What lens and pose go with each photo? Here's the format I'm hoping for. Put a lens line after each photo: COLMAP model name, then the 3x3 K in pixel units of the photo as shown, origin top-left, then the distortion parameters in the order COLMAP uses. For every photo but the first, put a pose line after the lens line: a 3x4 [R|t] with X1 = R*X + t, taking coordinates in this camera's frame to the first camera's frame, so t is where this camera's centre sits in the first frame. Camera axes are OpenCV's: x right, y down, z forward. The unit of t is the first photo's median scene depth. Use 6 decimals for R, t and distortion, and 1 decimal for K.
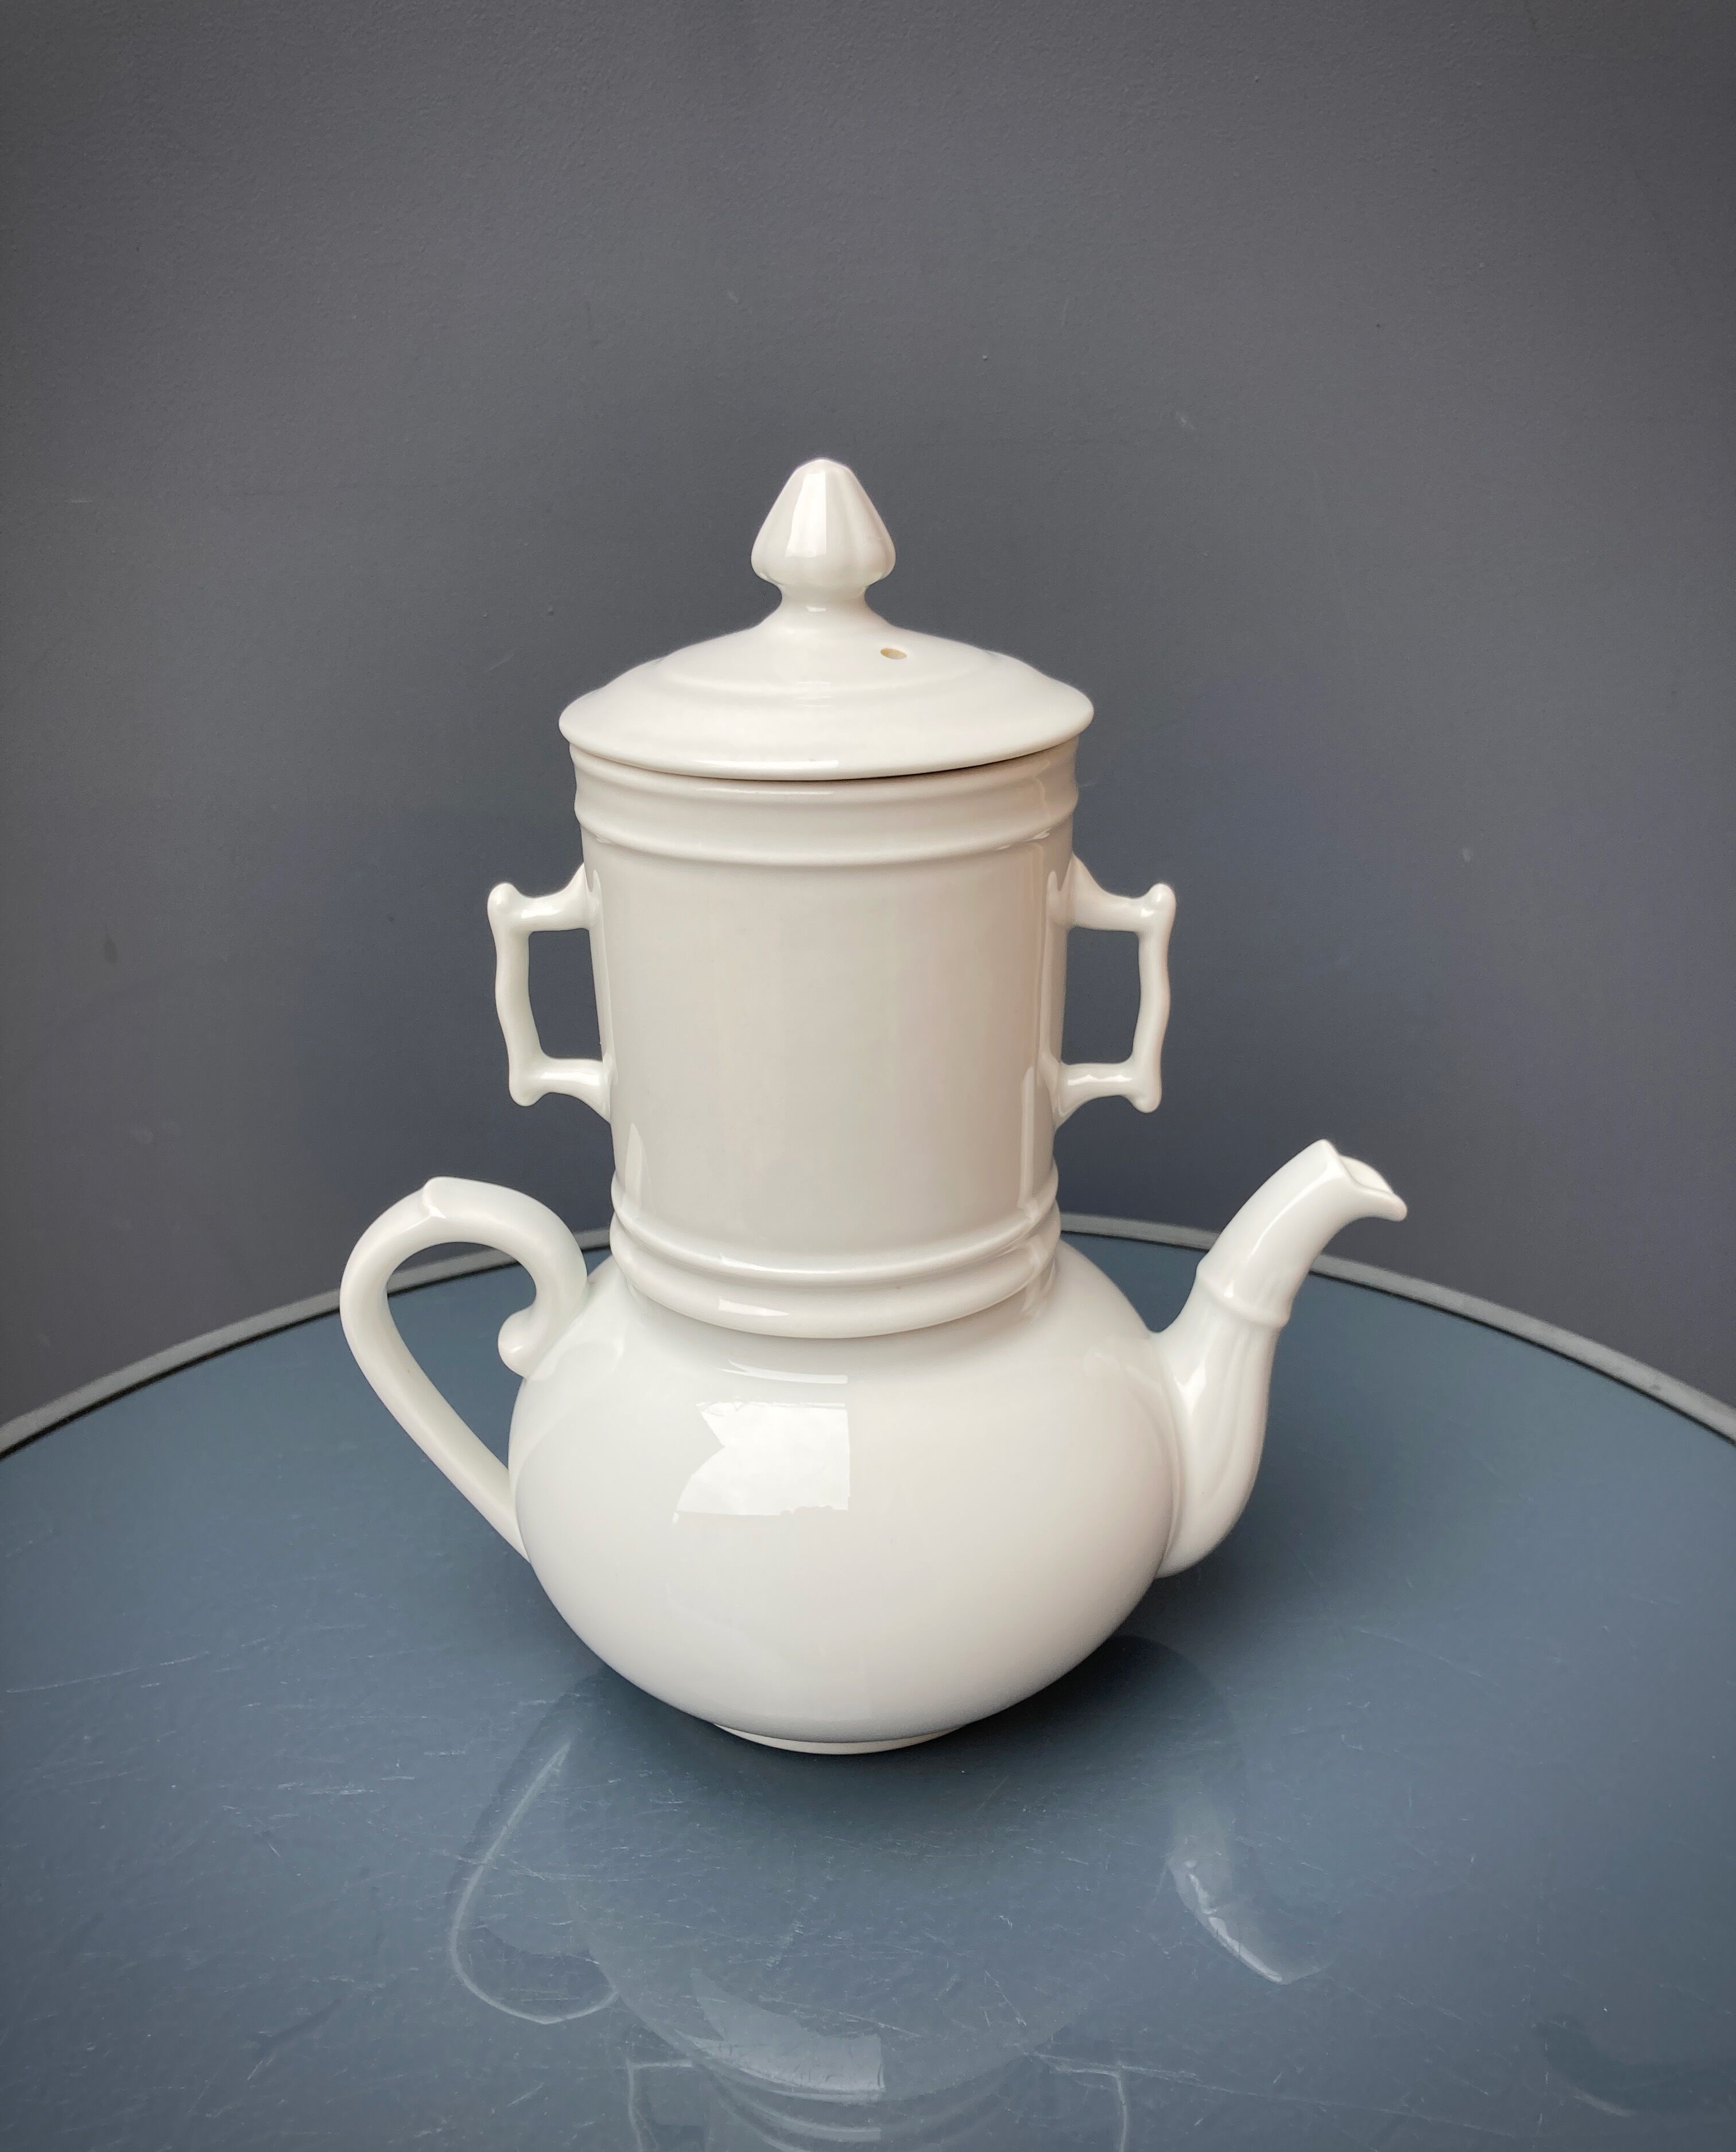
lens RADIAL K [[1975.3, 0, 864.8], [0, 1975.3, 1063.6], [0, 0, 1]] dist [0.043244, 0.000000]
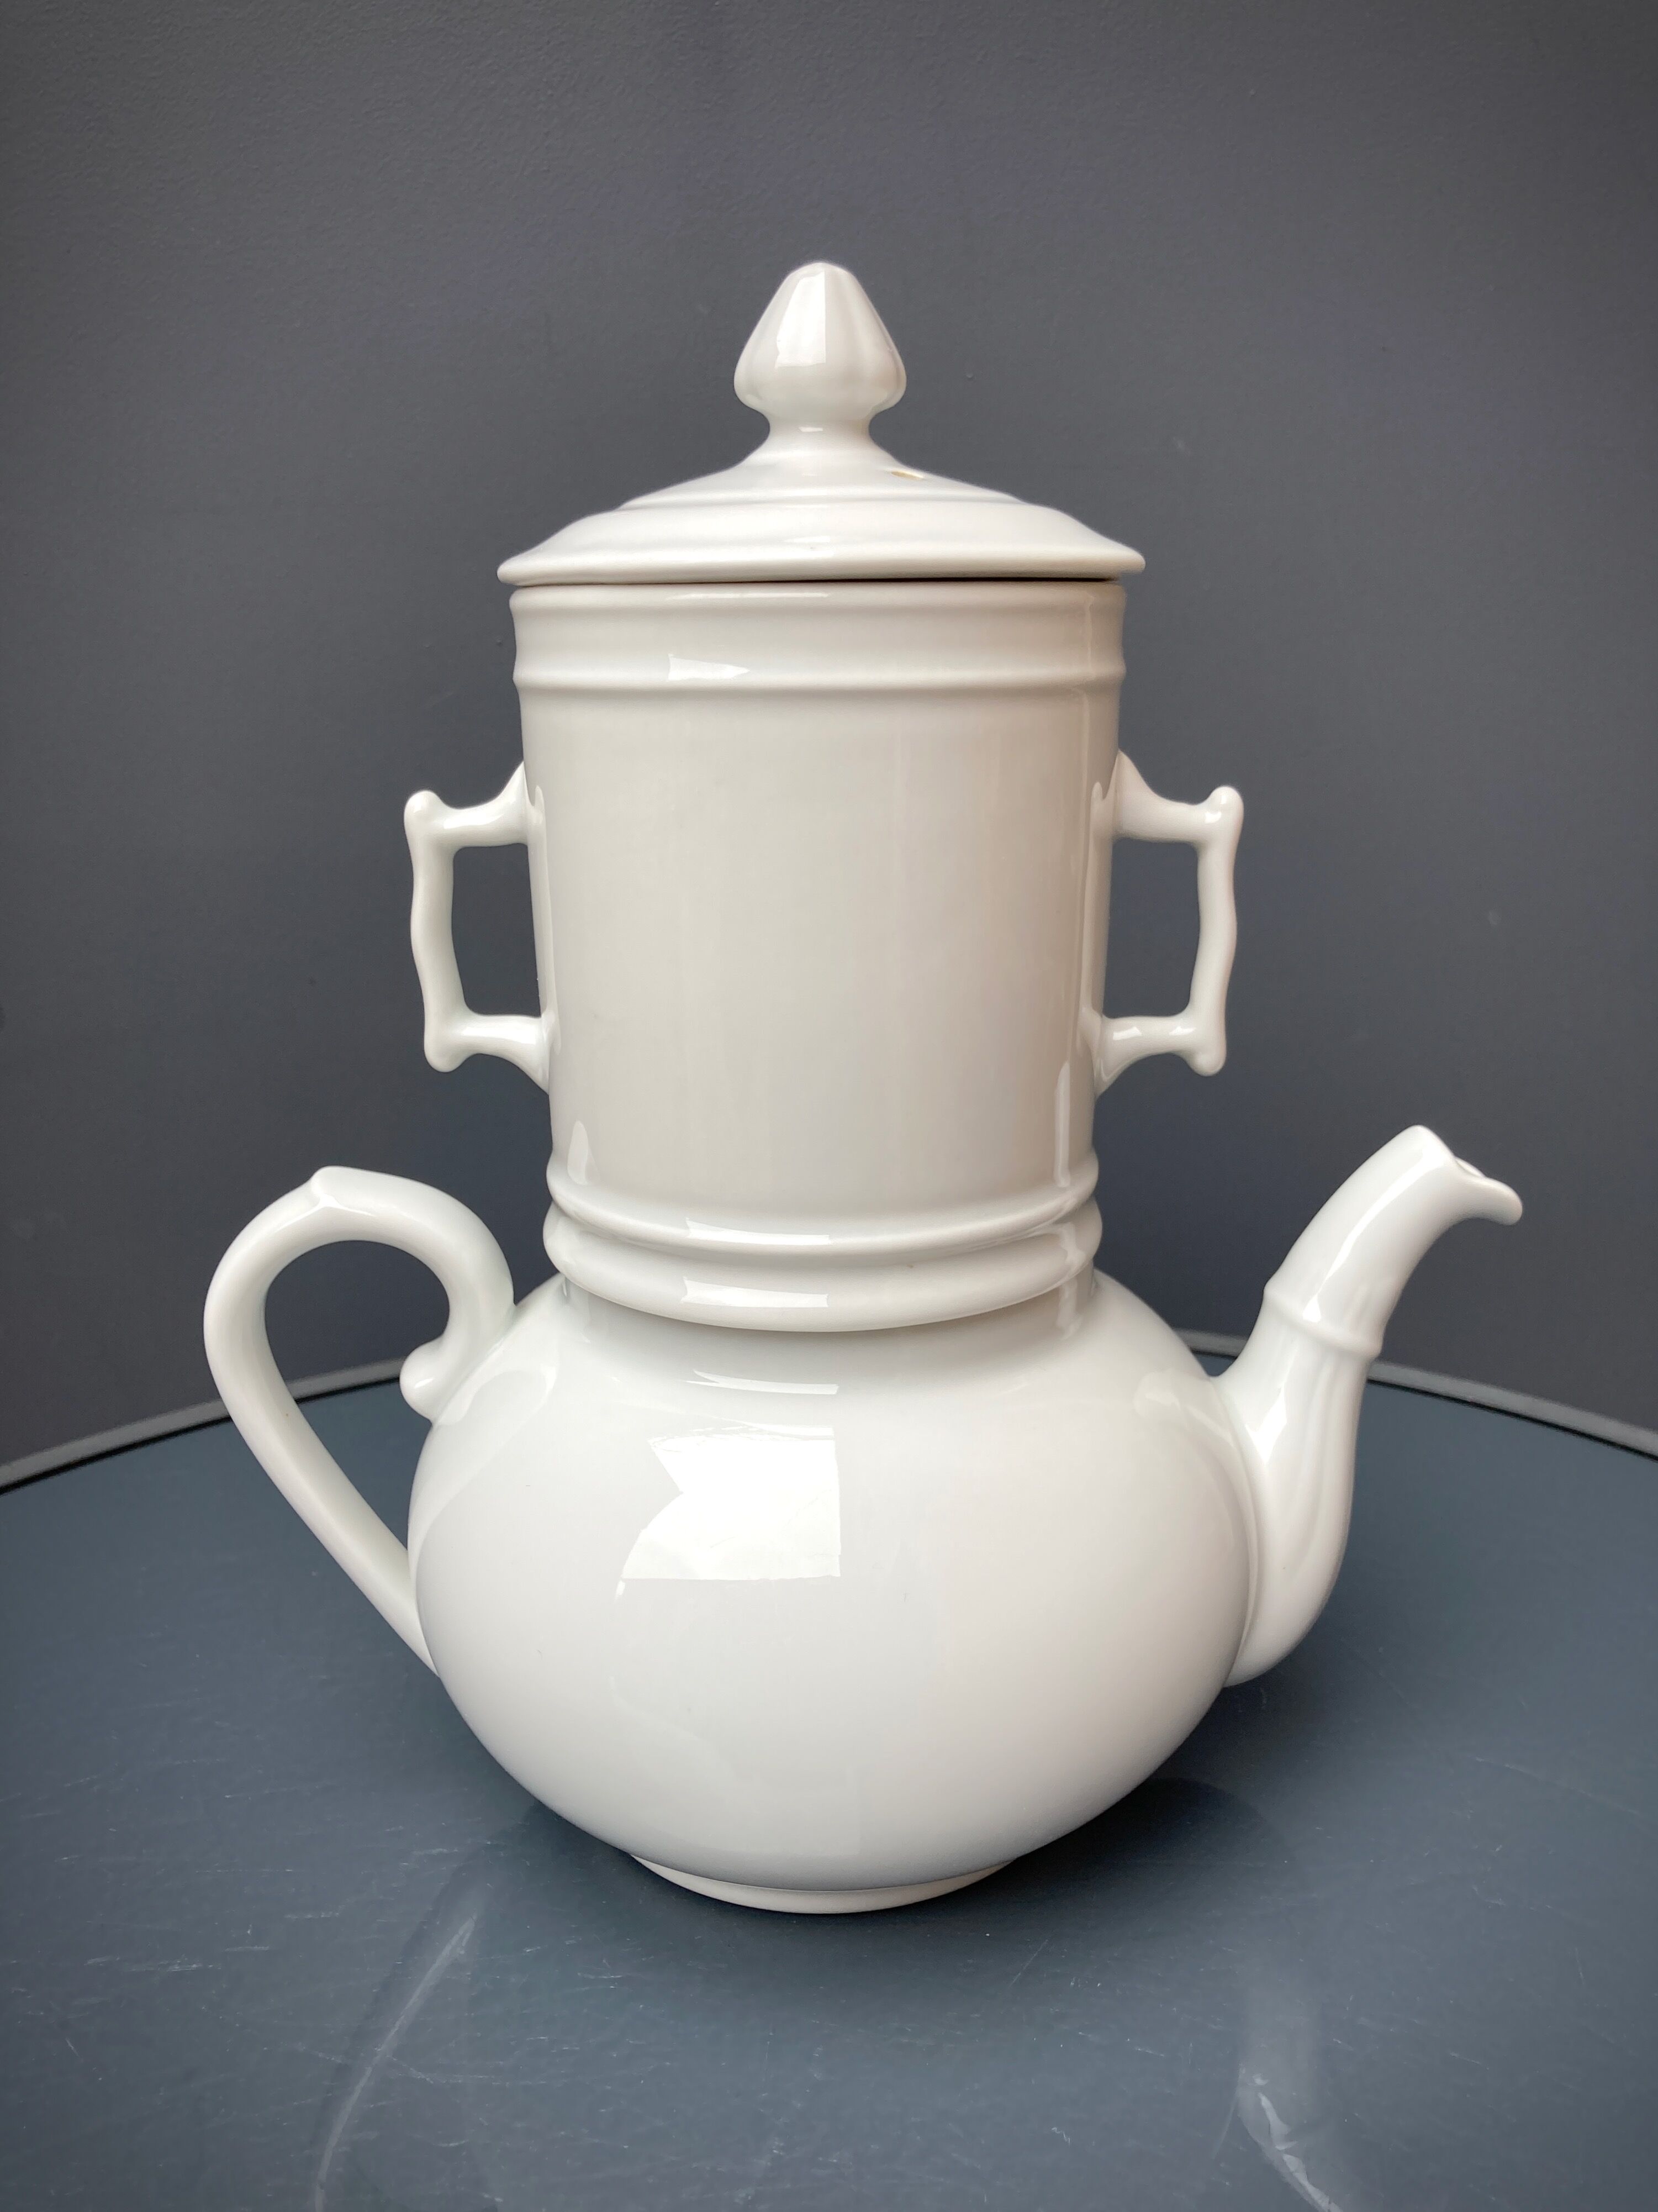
lens RADIAL K [[1828.8, 0, 829.6], [0, 1828.8, 1087.3], [0, 0, 1]] dist [0.017800, 0.019569]
pose [[0.999817, 0.004981, 0.018472, -0.026748], [-0.002184, 0.988918, -0.148449, 0.139361], [-0.019007, 0.148382, 0.988748, 0.253901]]
